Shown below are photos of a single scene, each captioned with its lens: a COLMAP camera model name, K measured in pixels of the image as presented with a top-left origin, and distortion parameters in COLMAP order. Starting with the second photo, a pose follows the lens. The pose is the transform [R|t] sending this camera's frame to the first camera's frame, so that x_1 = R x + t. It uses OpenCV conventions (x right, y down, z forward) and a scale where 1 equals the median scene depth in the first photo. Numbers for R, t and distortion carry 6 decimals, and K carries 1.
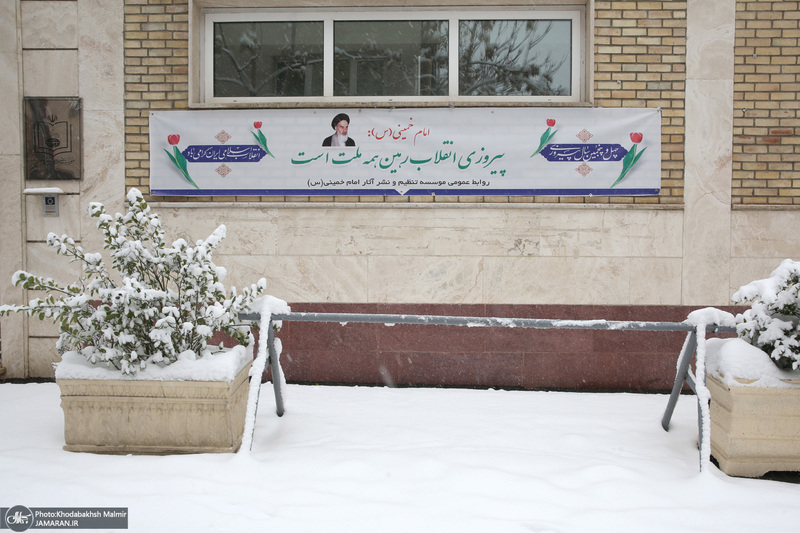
lens RADIAL K [[764.5, 0, 400.0], [0, 764.5, 266.5], [0, 0, 1]] dist [-0.058674, 0.019670]
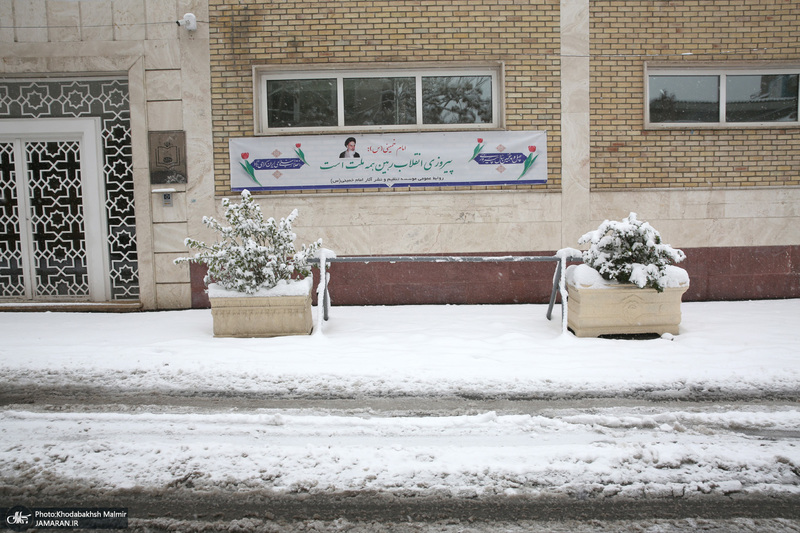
lens RADIAL K [[620.4, 0, 400.0], [0, 620.4, 266.5], [0, 0, 1]] dist [-0.106210, -0.001885]
pose [[0.997865, -0.031137, 0.057404, -0.056458], [0.028401, 0.998449, 0.047884, 0.011855], [-0.058806, -0.046151, 0.997202, -0.315464]]
